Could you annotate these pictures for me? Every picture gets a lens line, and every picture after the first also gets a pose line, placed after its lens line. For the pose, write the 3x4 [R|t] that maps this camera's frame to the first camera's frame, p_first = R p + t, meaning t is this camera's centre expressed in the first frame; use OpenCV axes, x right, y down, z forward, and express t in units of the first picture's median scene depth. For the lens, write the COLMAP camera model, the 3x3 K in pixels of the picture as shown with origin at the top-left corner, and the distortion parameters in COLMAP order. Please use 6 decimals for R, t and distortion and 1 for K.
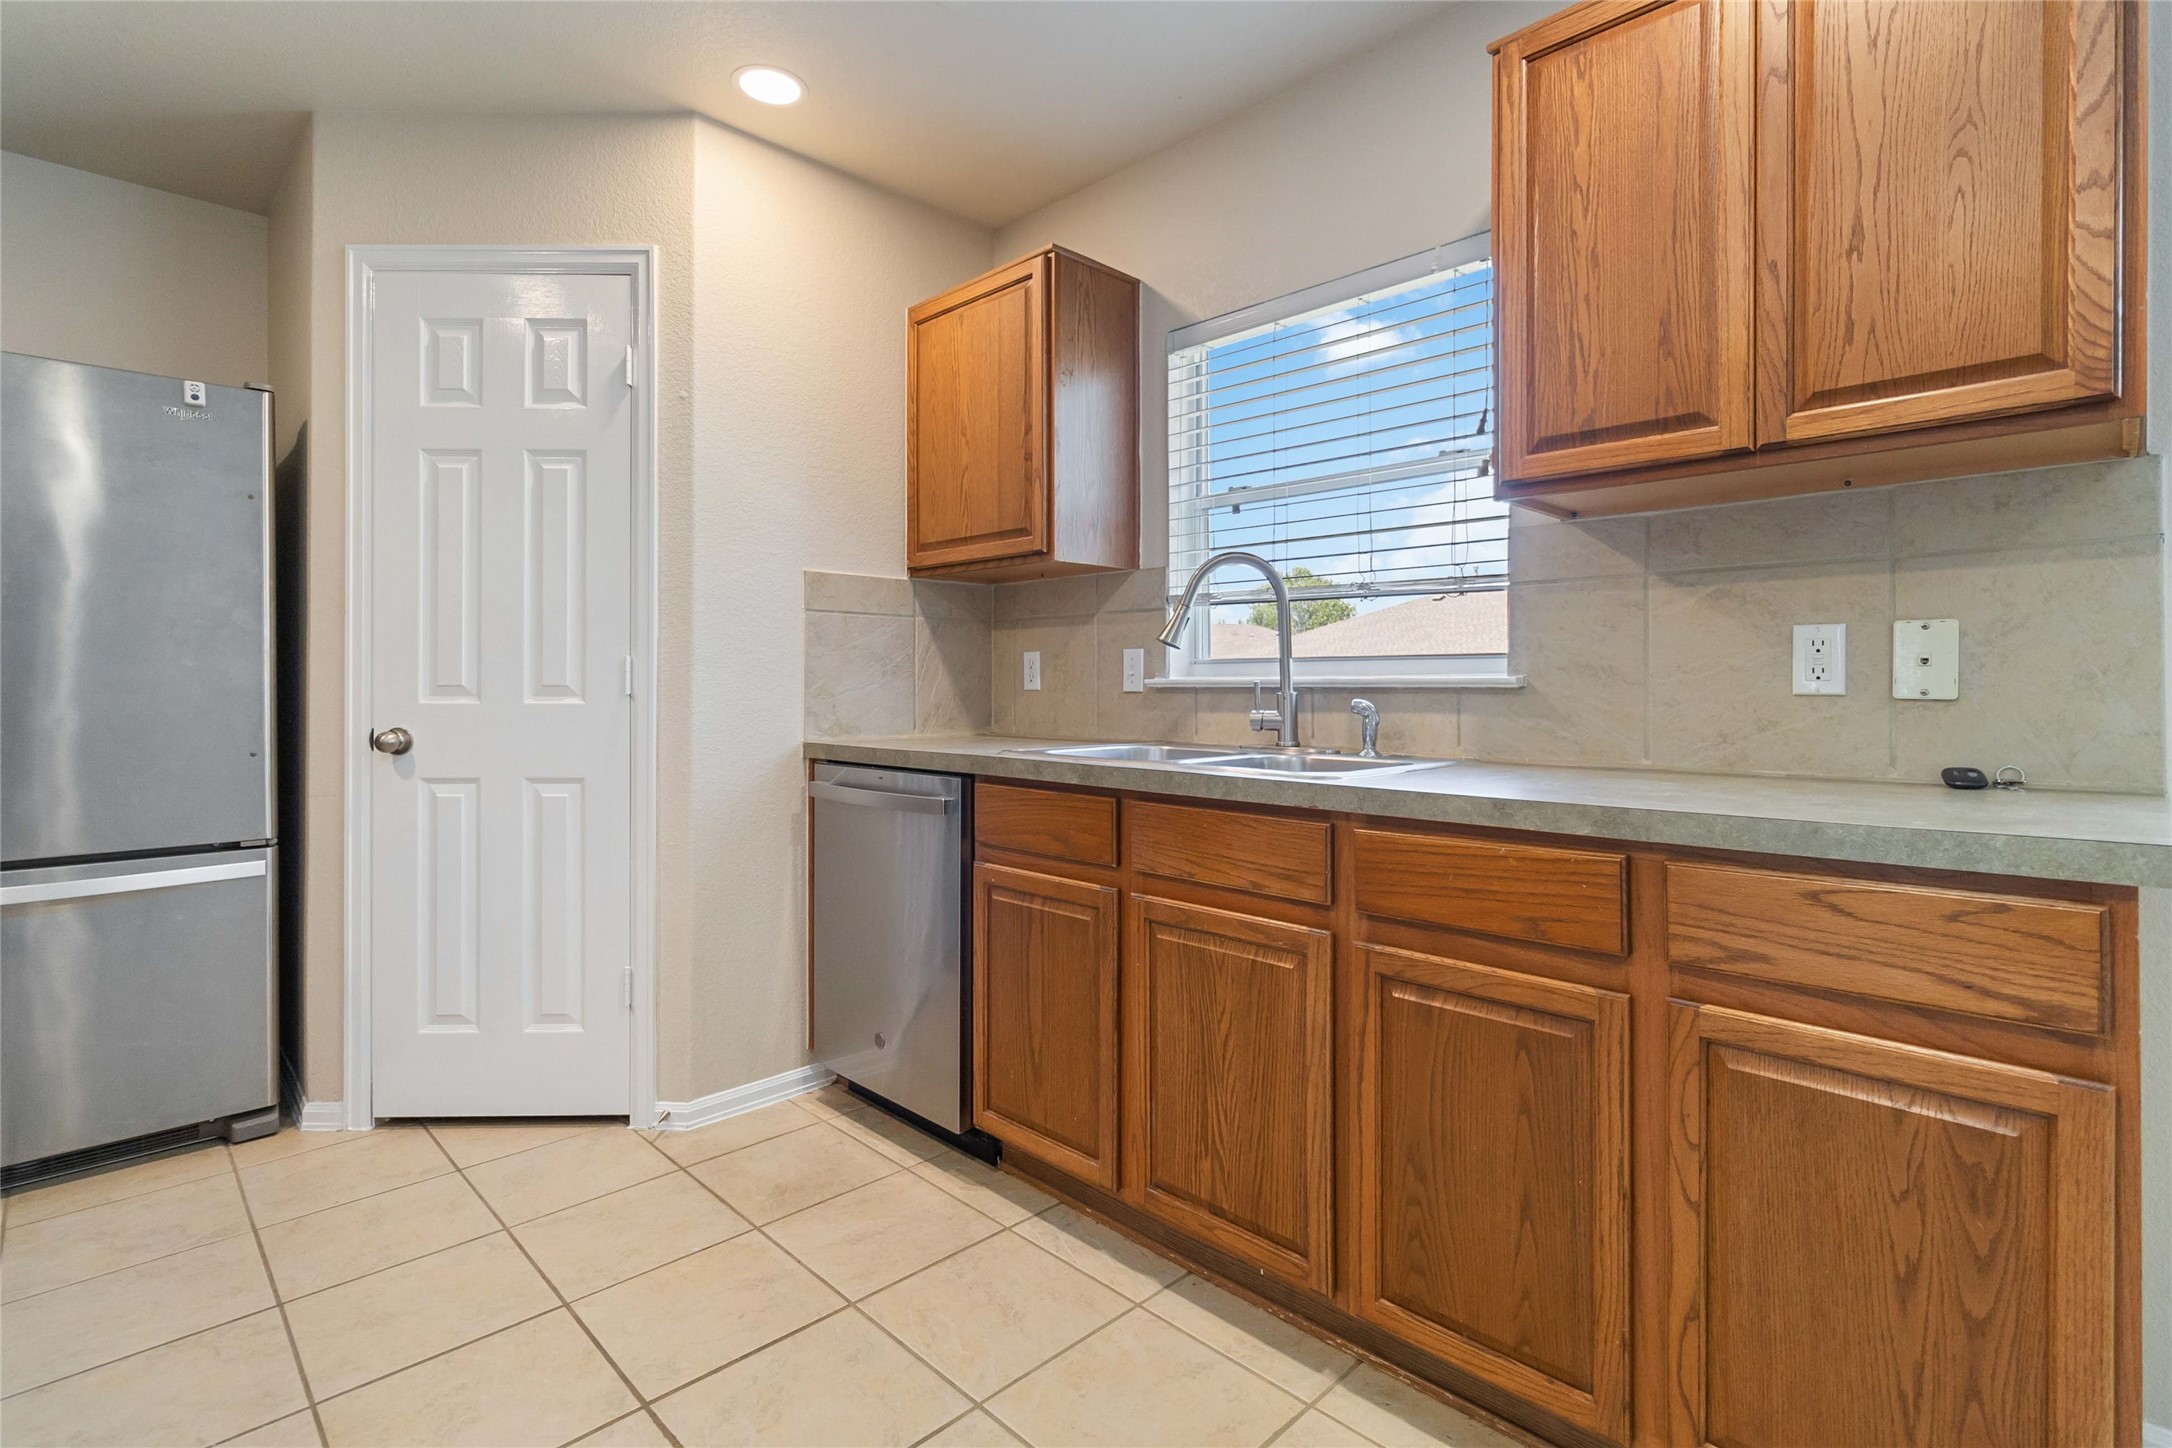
lens RADIAL K [[1018.9, 0, 1100.8], [0, 1018.9, 687.9], [0, 0, 1]] dist [-0.000573, 0.001468]
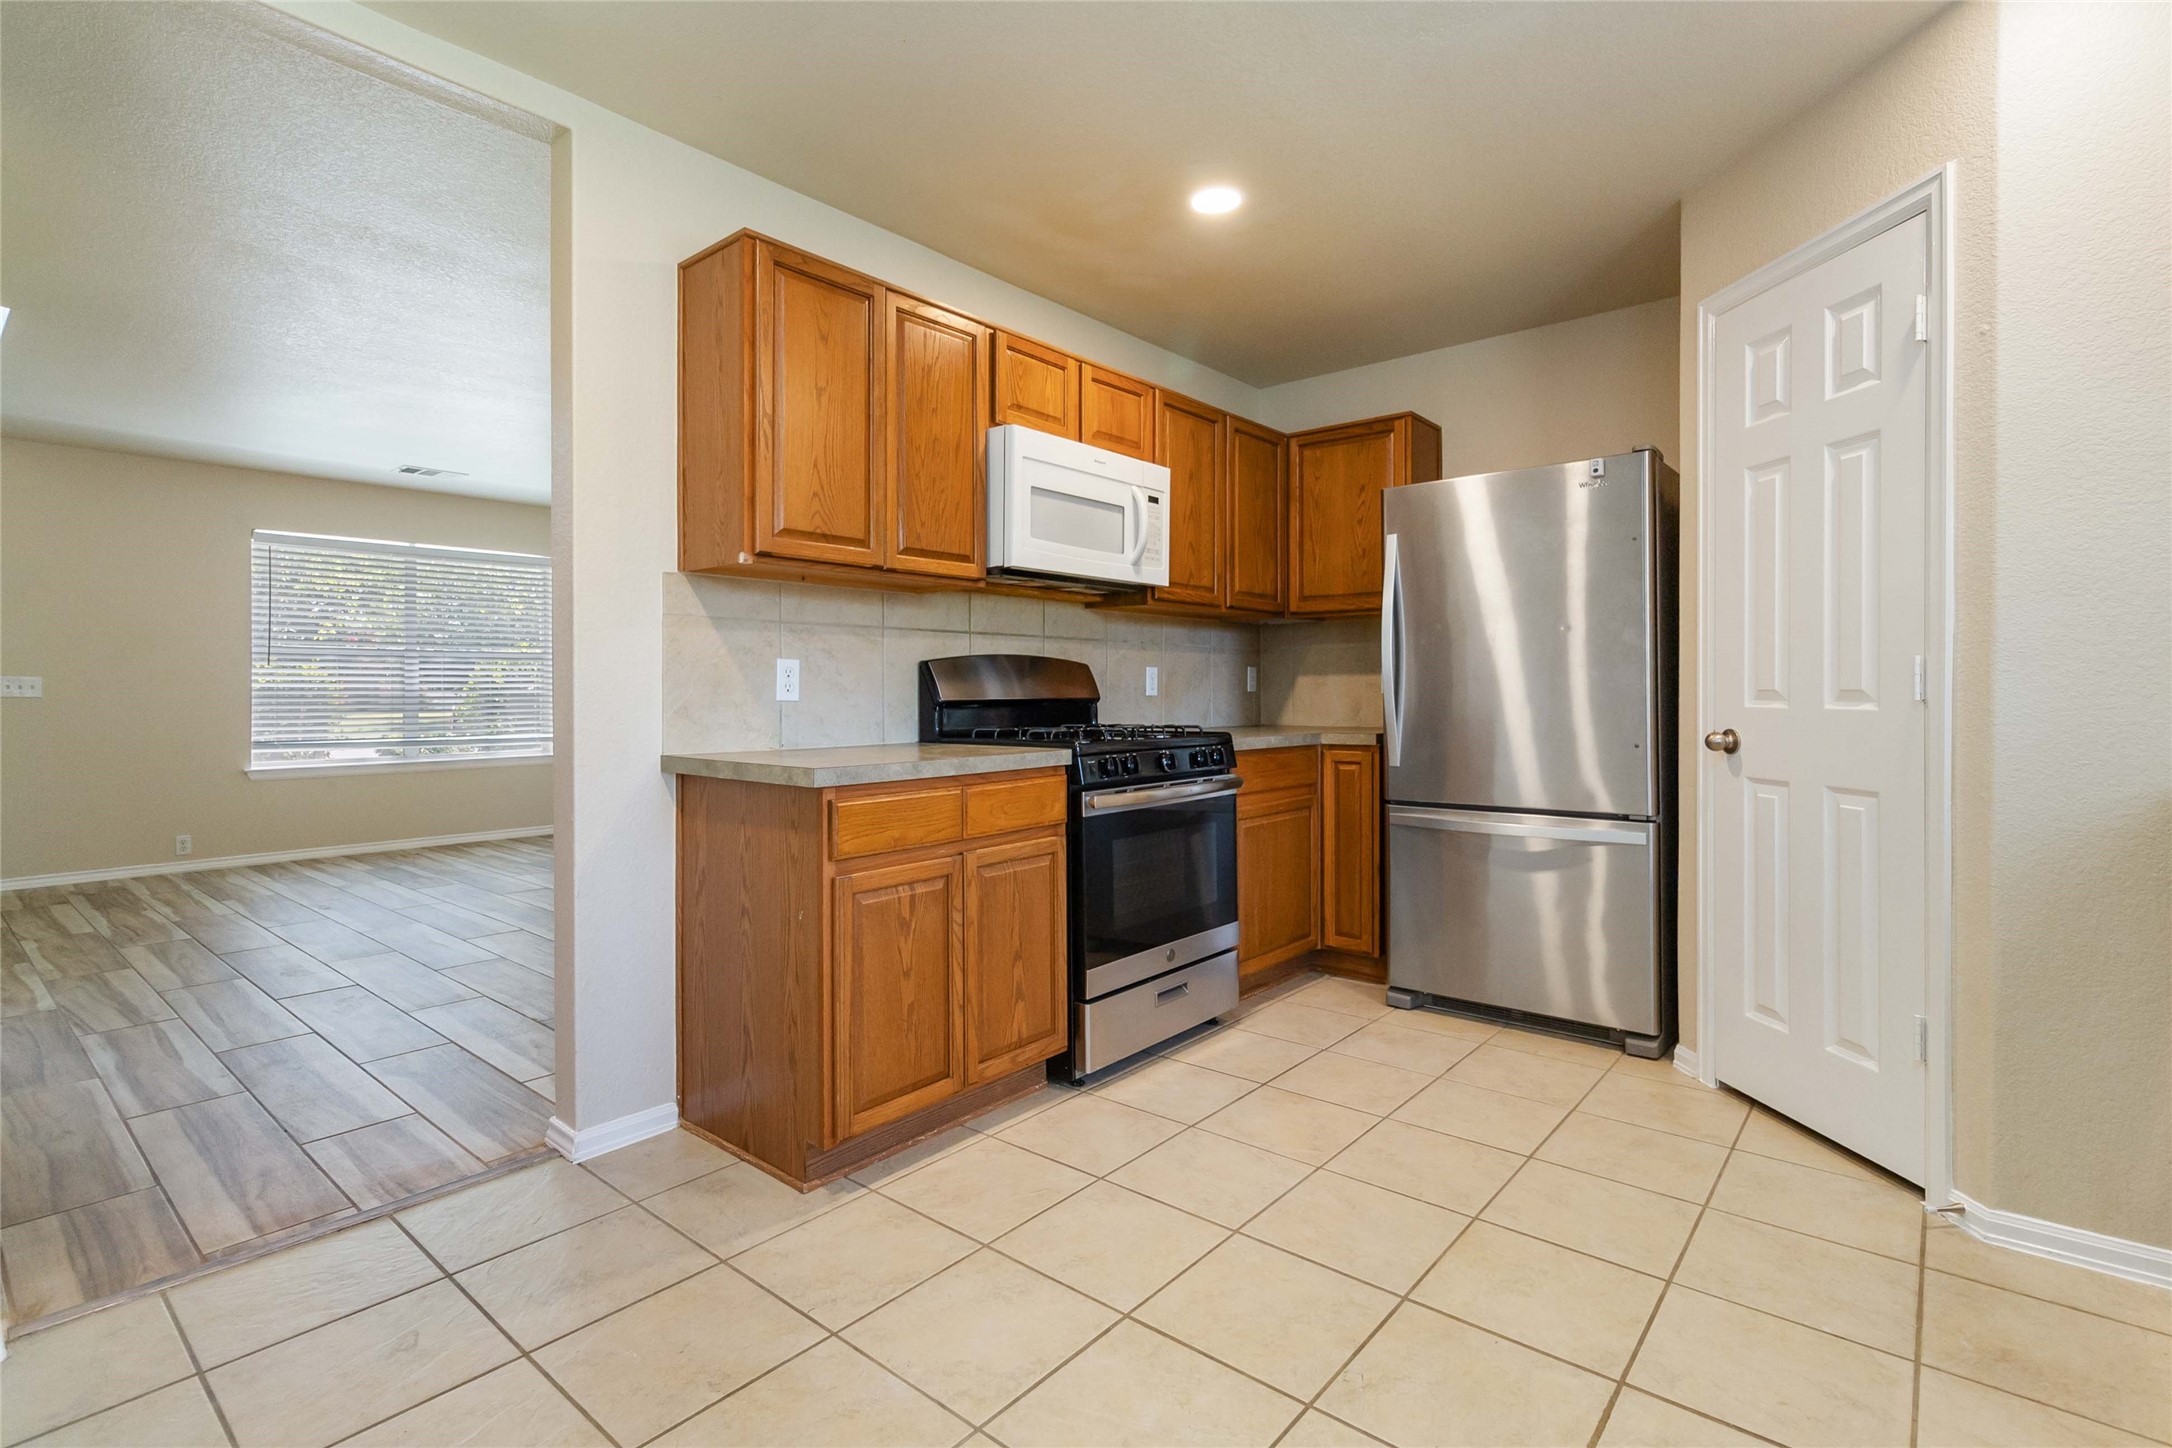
lens RADIAL K [[1018.9, 0, 1098.8], [0, 1018.9, 694.5], [0, 0, 1]] dist [-0.000573, 0.001468]
pose [[0.088346, 0.003387, -0.996084, 0.372548], [0.001446, 0.999993, 0.003529, -0.002997], [0.996089, -0.001752, 0.088341, 0.257829]]
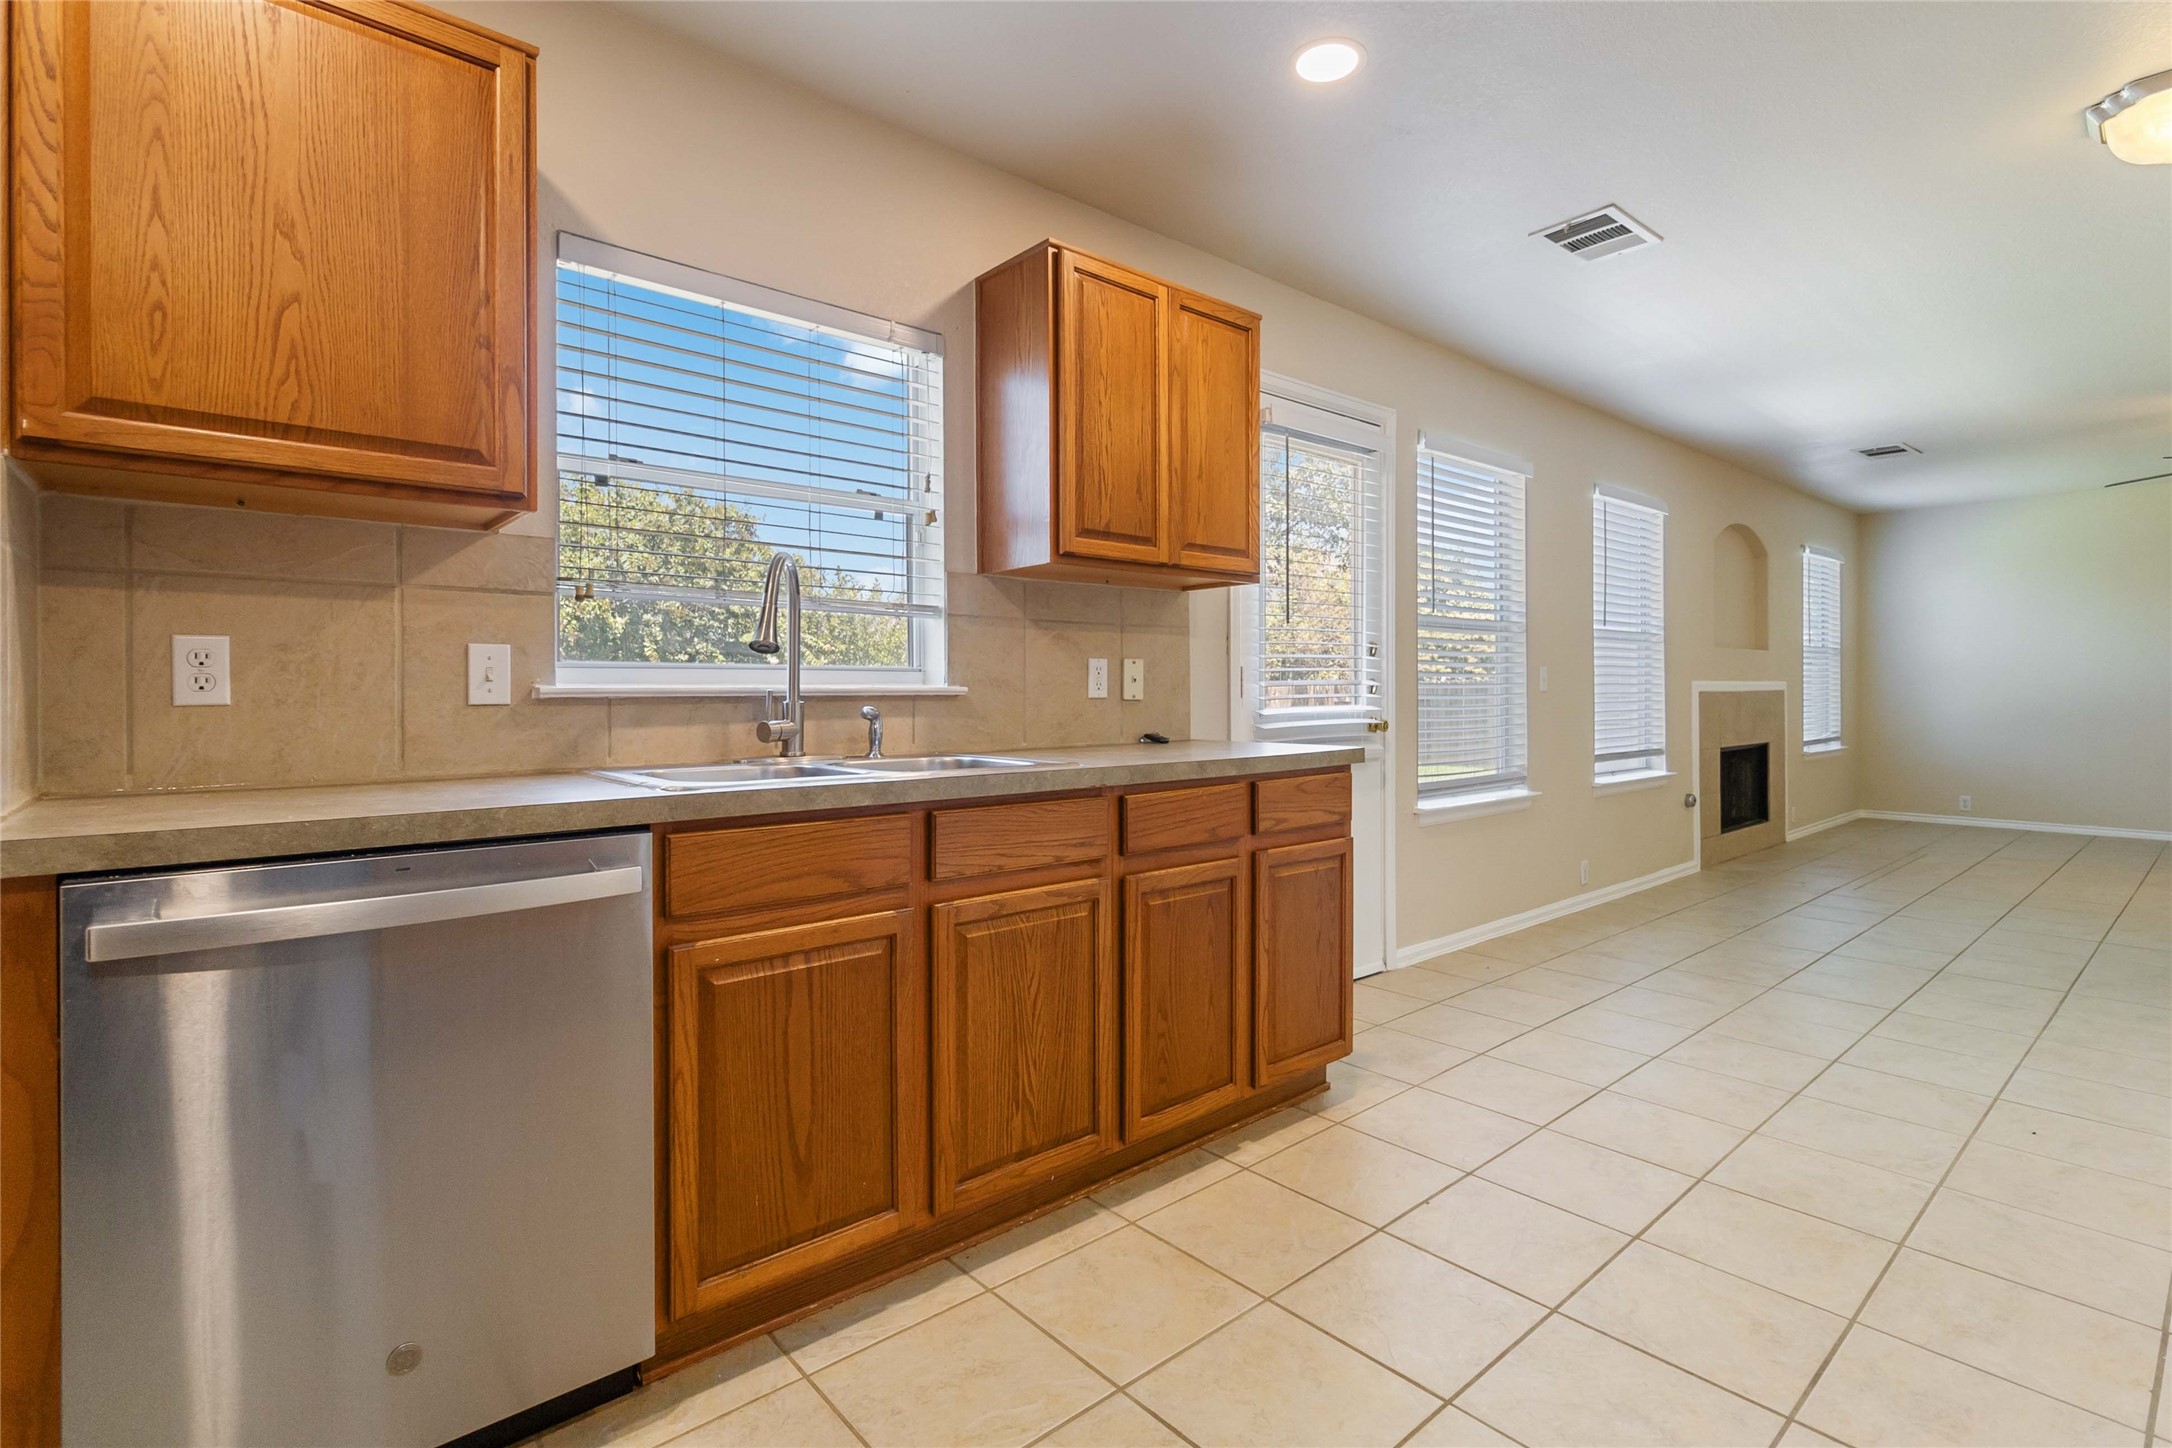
lens RADIAL K [[1018.9, 0, 1101.2], [0, 1018.9, 698.3], [0, 0, 1]] dist [-0.000573, 0.001468]
pose [[0.068992, -0.006045, 0.997599, -0.790213], [0.006064, 0.999966, 0.005640, -0.002340], [-0.997599, 0.005660, 0.069026, 0.648836]]
